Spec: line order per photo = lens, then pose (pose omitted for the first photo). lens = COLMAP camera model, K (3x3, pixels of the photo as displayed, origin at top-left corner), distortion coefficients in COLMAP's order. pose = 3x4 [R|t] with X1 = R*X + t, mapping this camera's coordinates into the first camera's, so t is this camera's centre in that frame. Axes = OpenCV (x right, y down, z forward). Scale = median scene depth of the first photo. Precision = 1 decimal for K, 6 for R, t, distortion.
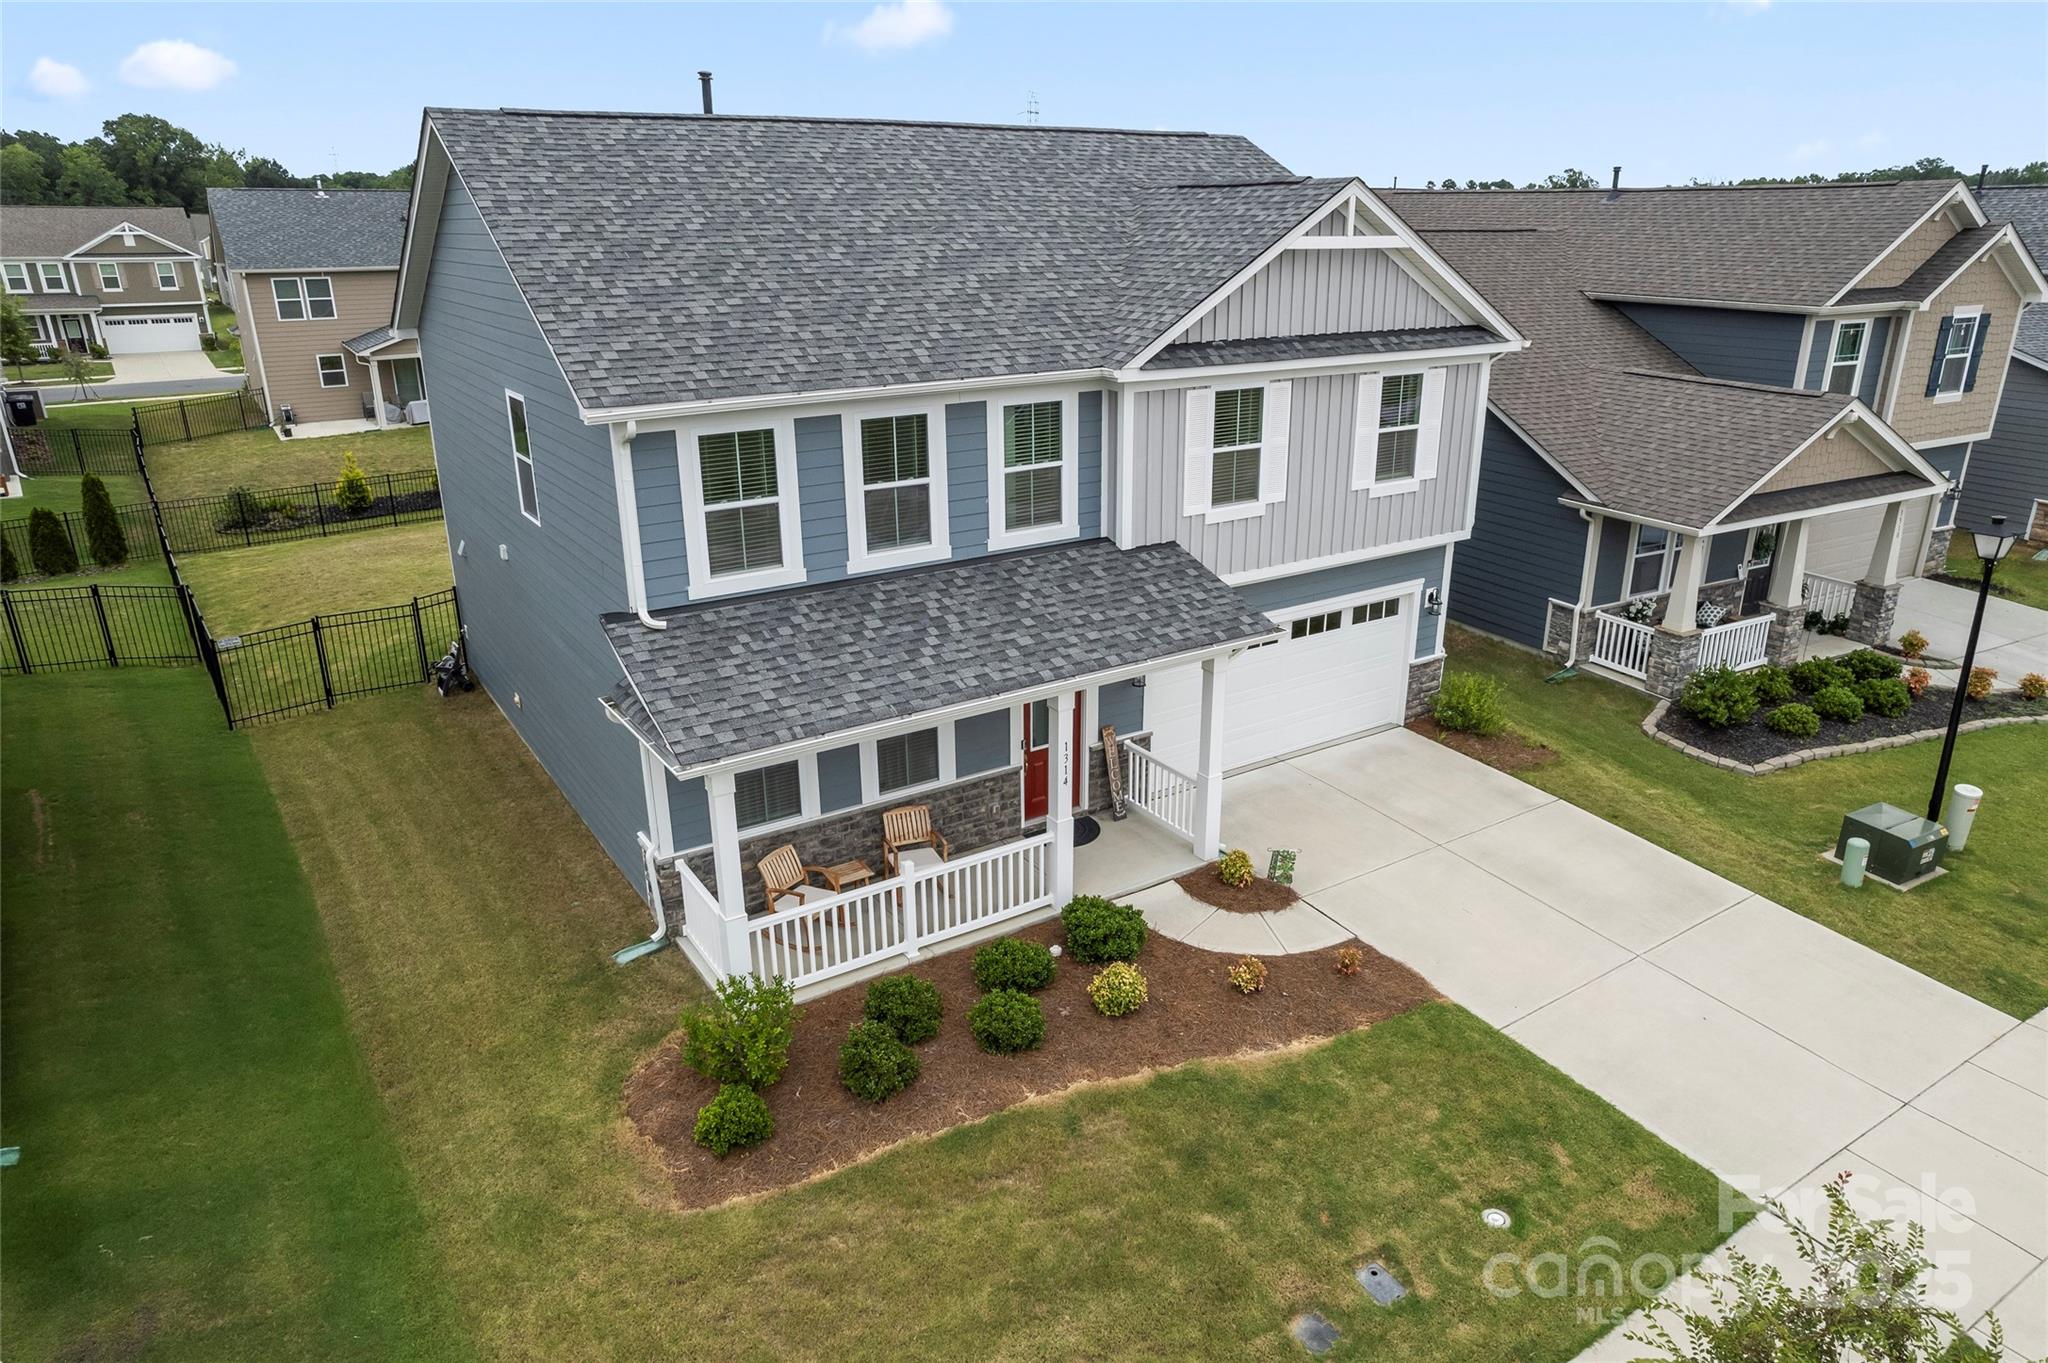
lens RADIAL K [[1311.8, 0, 1042.4], [0, 1311.8, 686.7], [0, 0, 1]] dist [-0.080058, 0.073268]
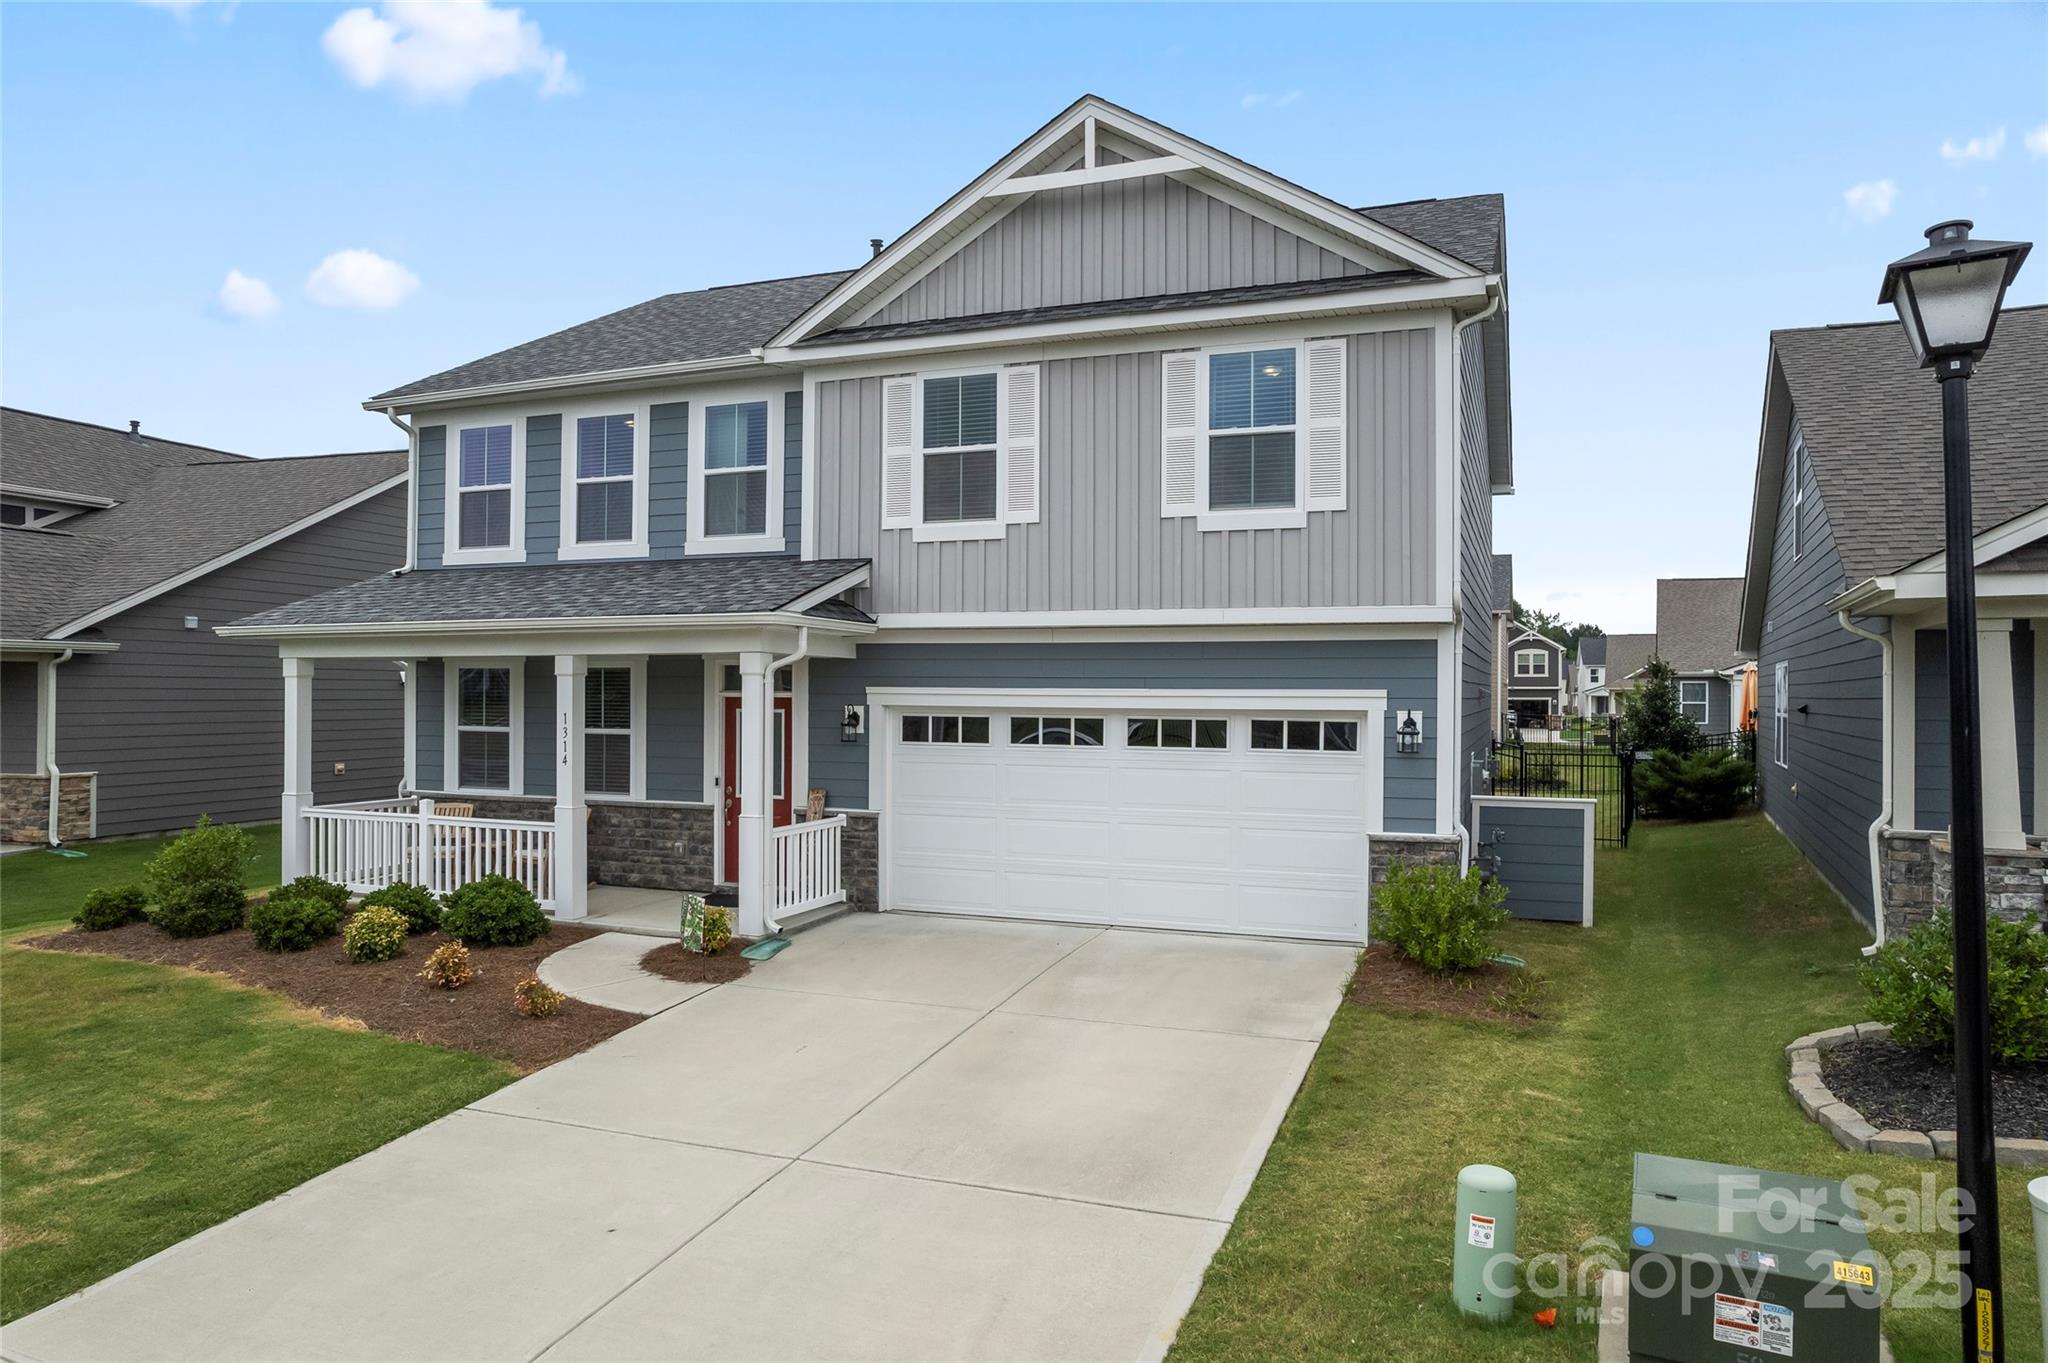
lens RADIAL K [[1311.8, 0, 1042.4], [0, 1311.8, 686.7], [0, 0, 1]] dist [-0.080058, 0.073268]
pose [[0.582457, 0.003514, -0.812854, 0.822671], [-0.283640, 0.938015, -0.199190, 0.095961], [0.761769, 0.346578, 0.547350, 0.651760]]
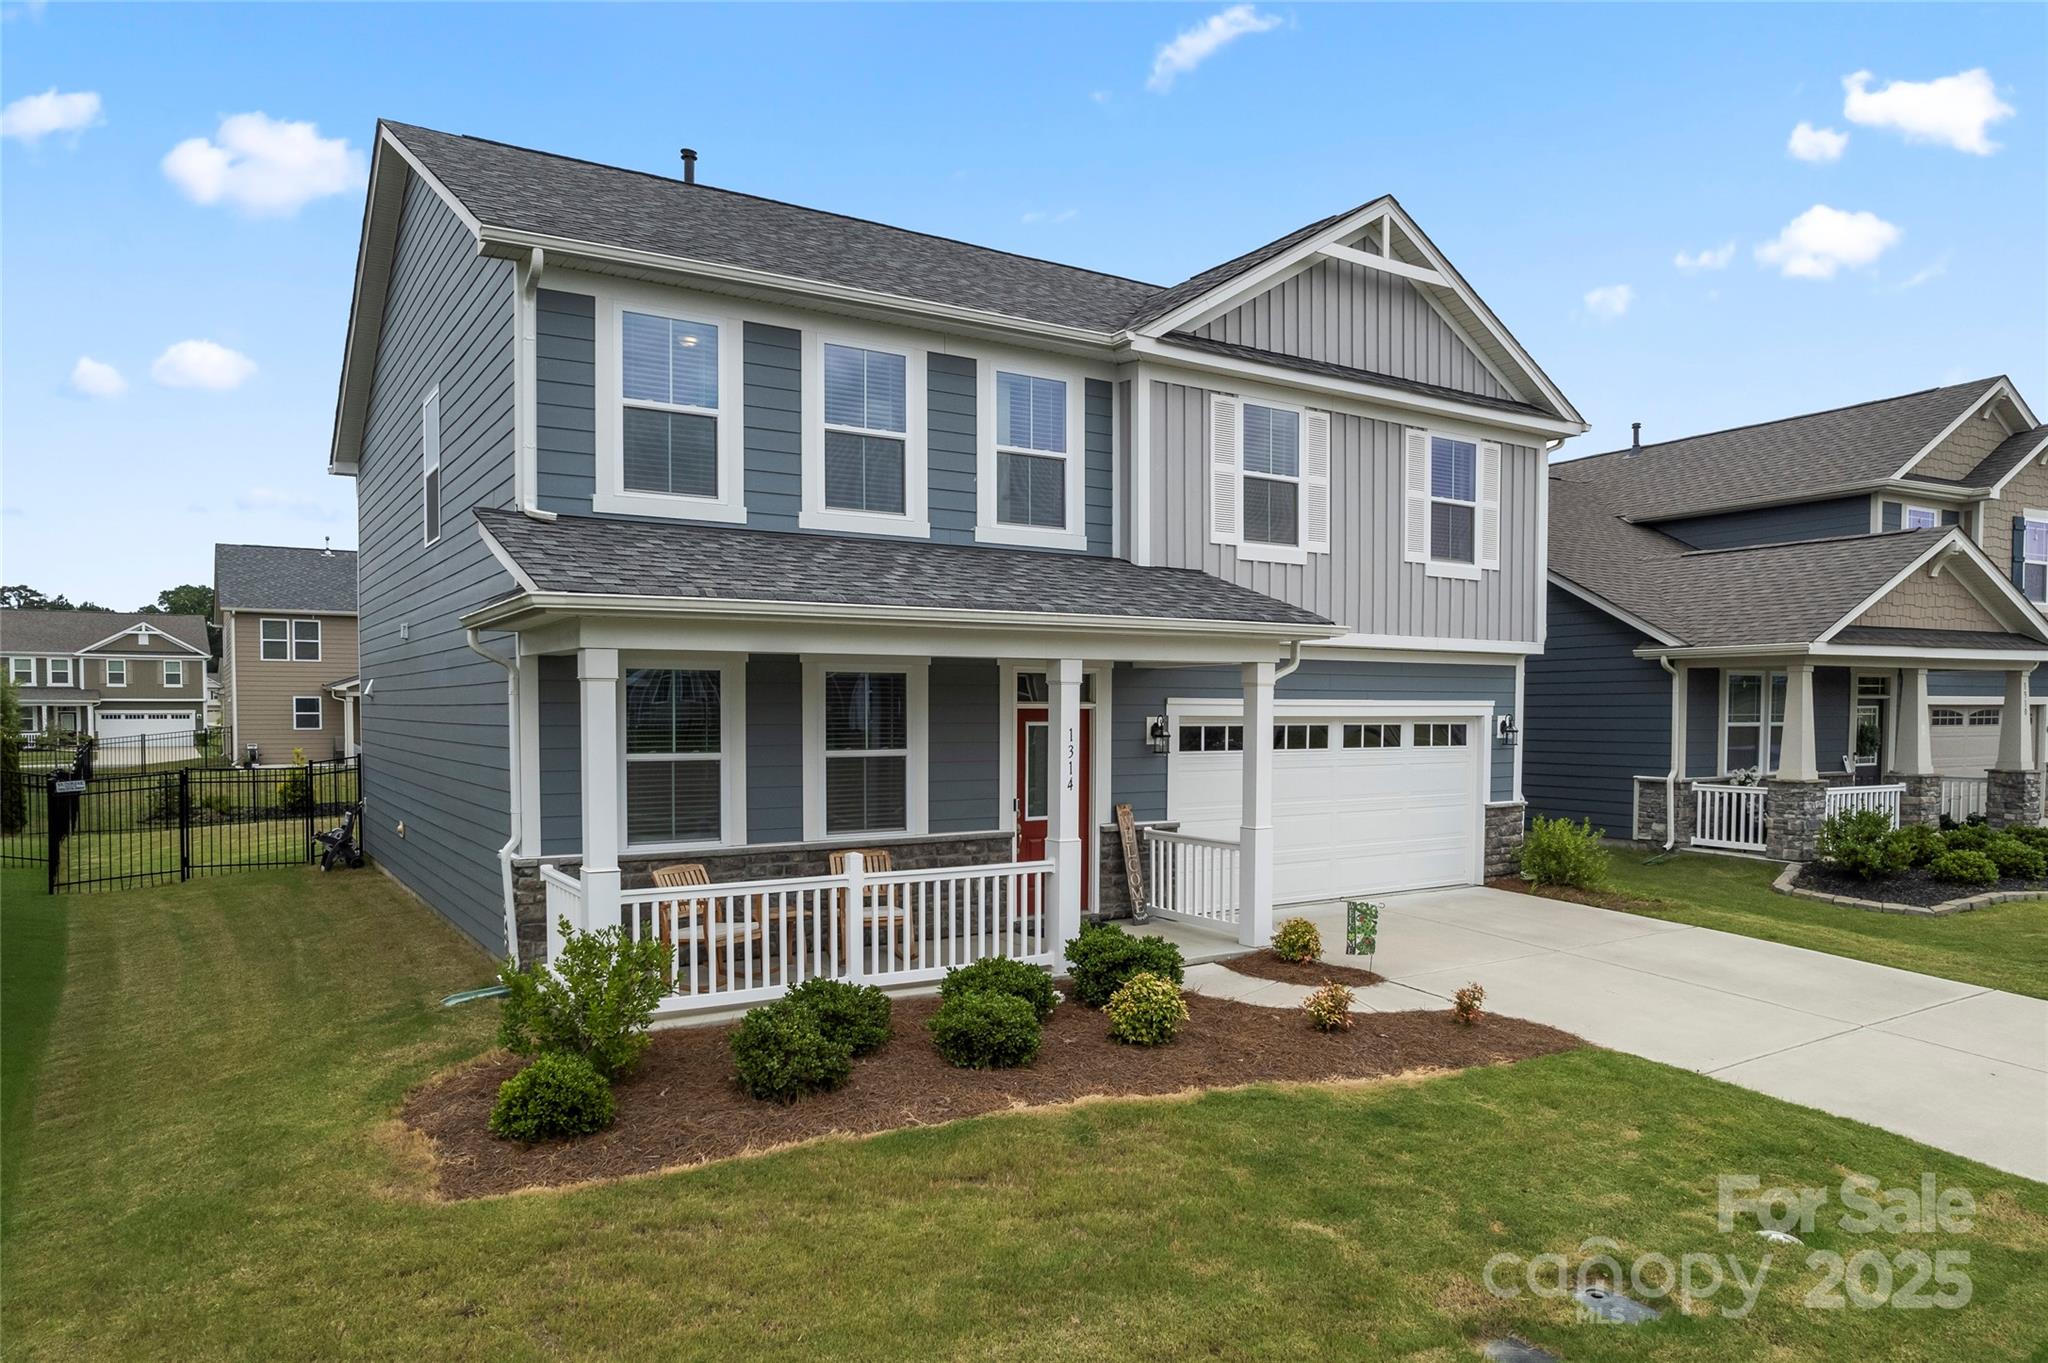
lens RADIAL K [[1337.0, 0, 1047.2], [0, 1337.0, 766.3], [0, 0, 1]] dist [-0.079543, 0.071340]
pose [[0.999989, 0.004736, 0.000165, 0.003533], [-0.004470, 0.954173, -0.299222, 0.257382], [-0.001574, 0.299218, 0.954184, 0.227358]]
